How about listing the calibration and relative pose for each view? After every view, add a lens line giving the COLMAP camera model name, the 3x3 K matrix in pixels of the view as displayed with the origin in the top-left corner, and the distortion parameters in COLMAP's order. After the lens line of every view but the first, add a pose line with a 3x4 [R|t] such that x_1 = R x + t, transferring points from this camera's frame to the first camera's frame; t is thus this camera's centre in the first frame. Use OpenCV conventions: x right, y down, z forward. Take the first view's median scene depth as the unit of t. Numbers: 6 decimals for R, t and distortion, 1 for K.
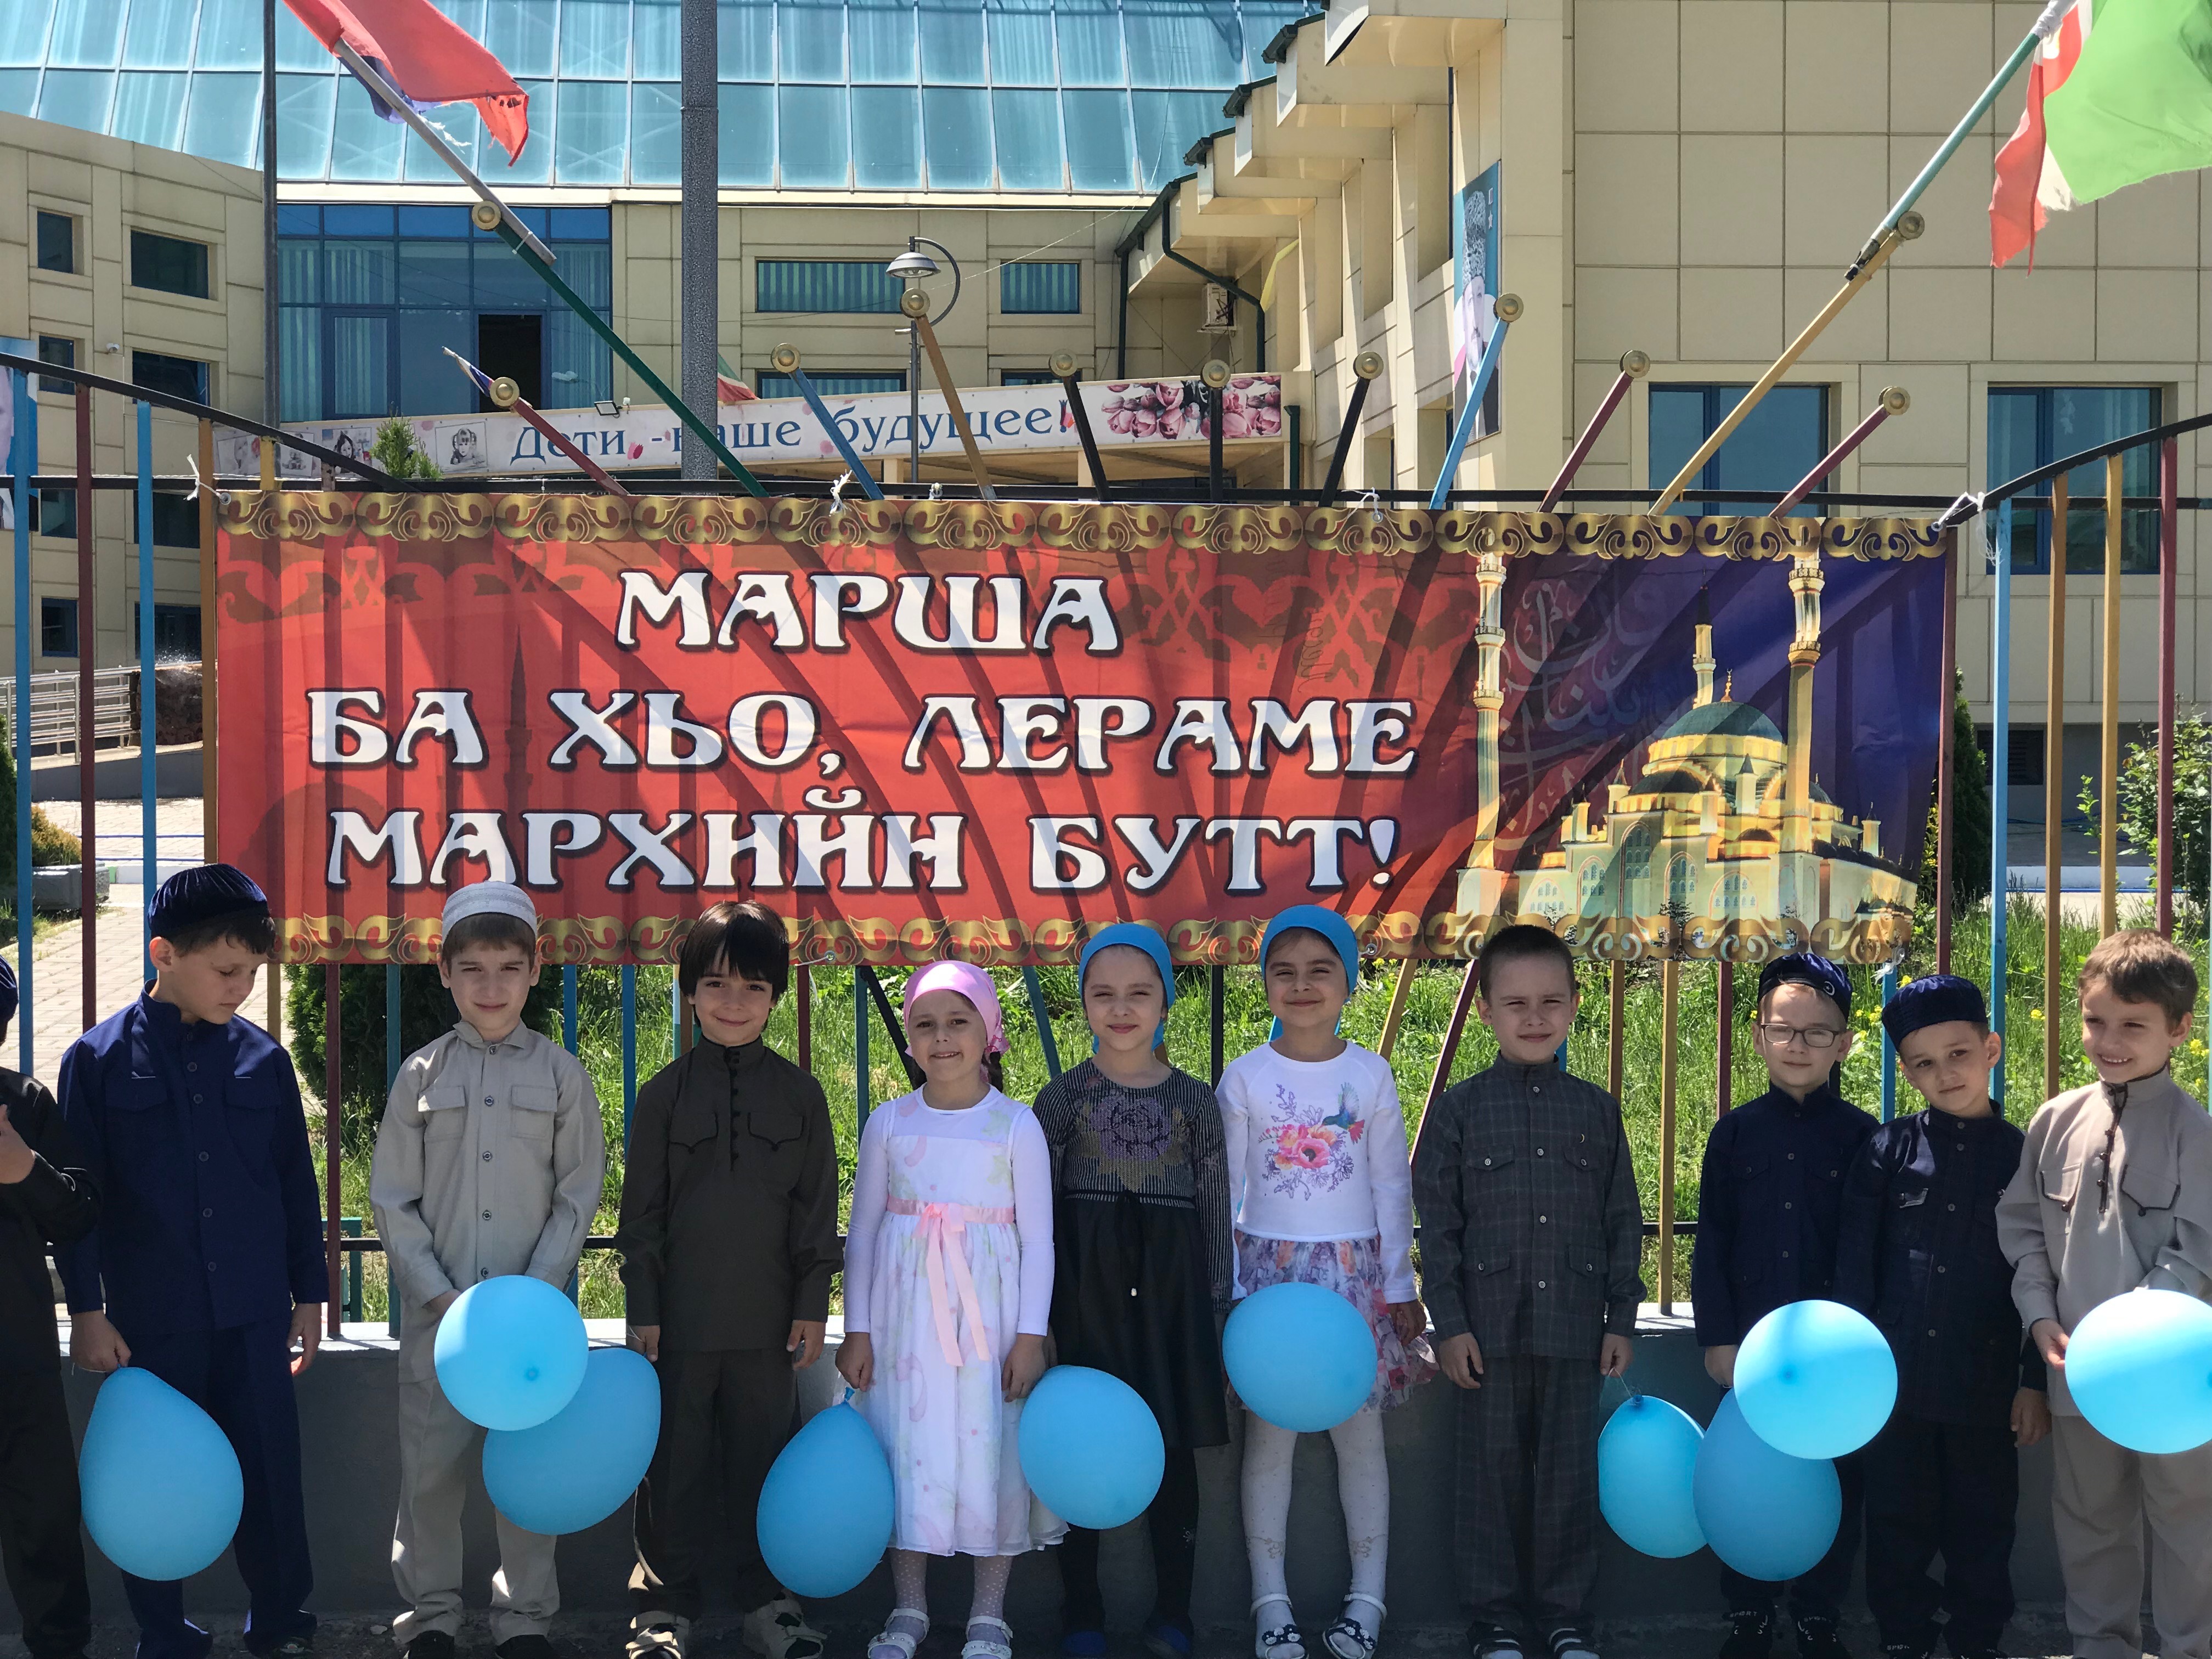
lens RADIAL K [[3674.9, 0, 1106.4], [0, 3674.9, 827.1], [0, 0, 1]] dist [0.033750, 0.000000]
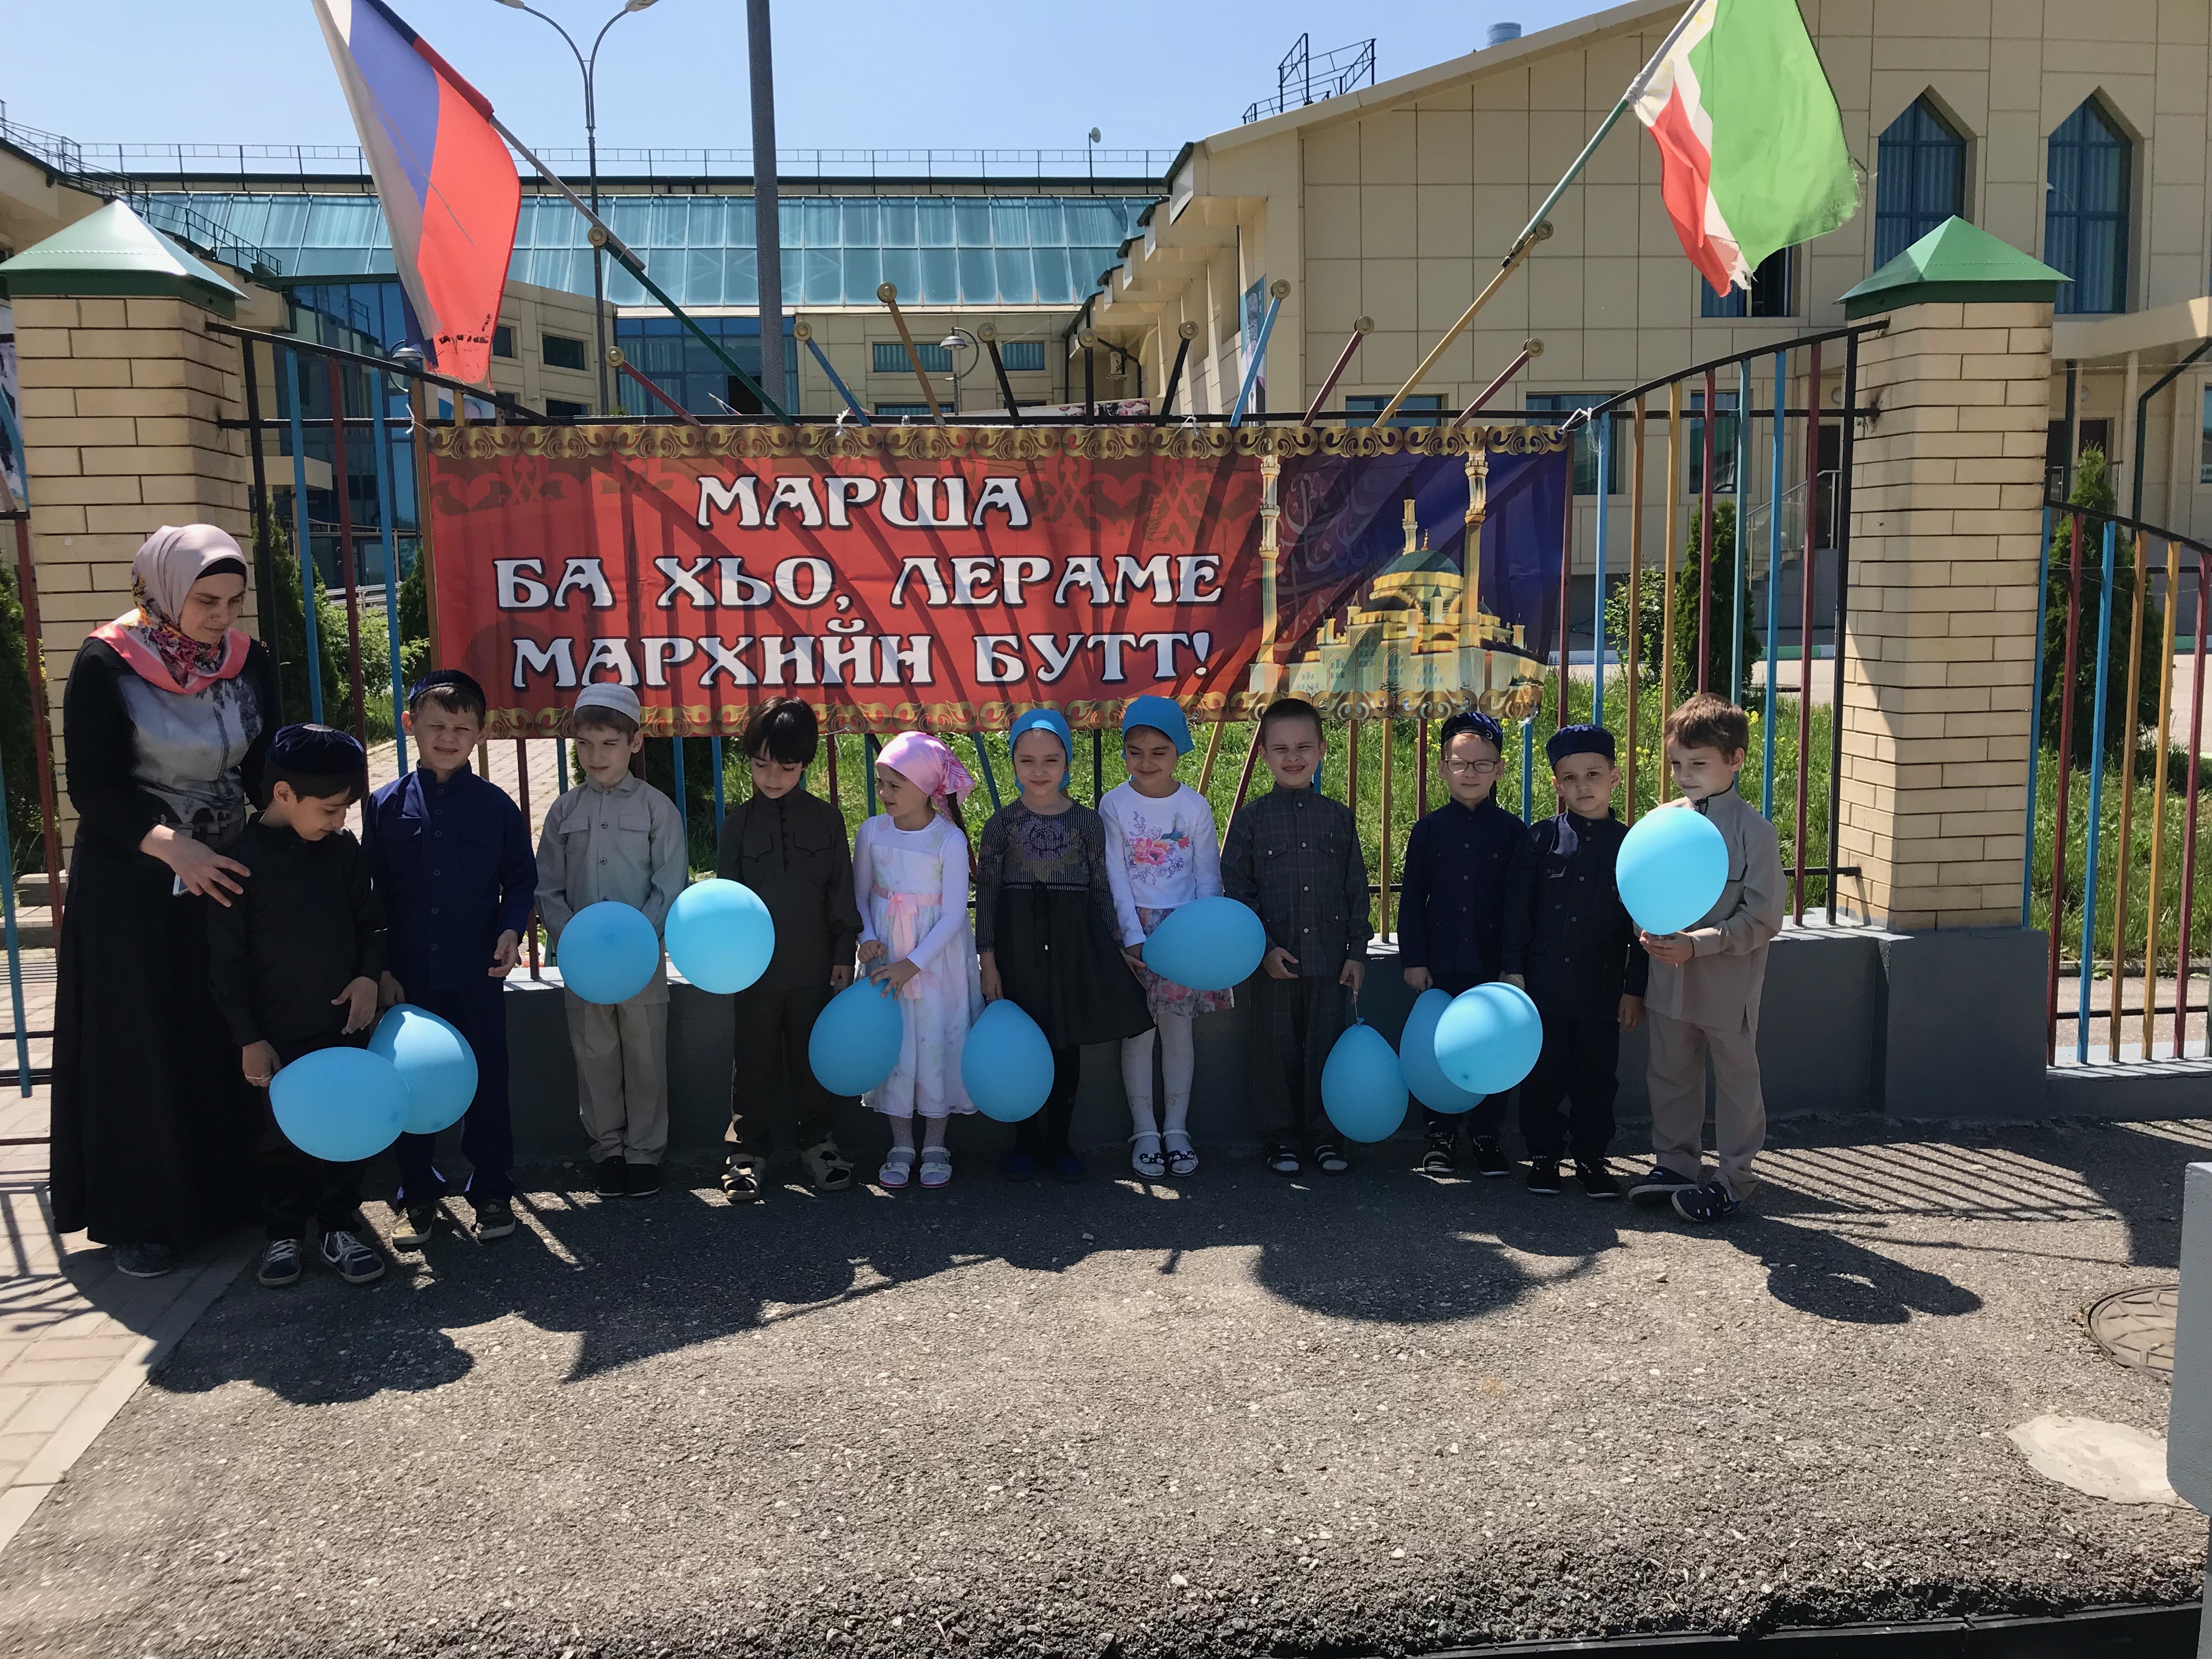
lens RADIAL K [[1796.4, 0, 1092.1], [0, 1796.4, 835.8], [0, 0, 1]] dist [0.098538, -0.014962]
pose [[0.999726, -0.021582, 0.009117, 0.020302], [0.020488, 0.994095, 0.106560, 0.001302], [-0.011363, -0.106343, 0.994265, 0.237255]]
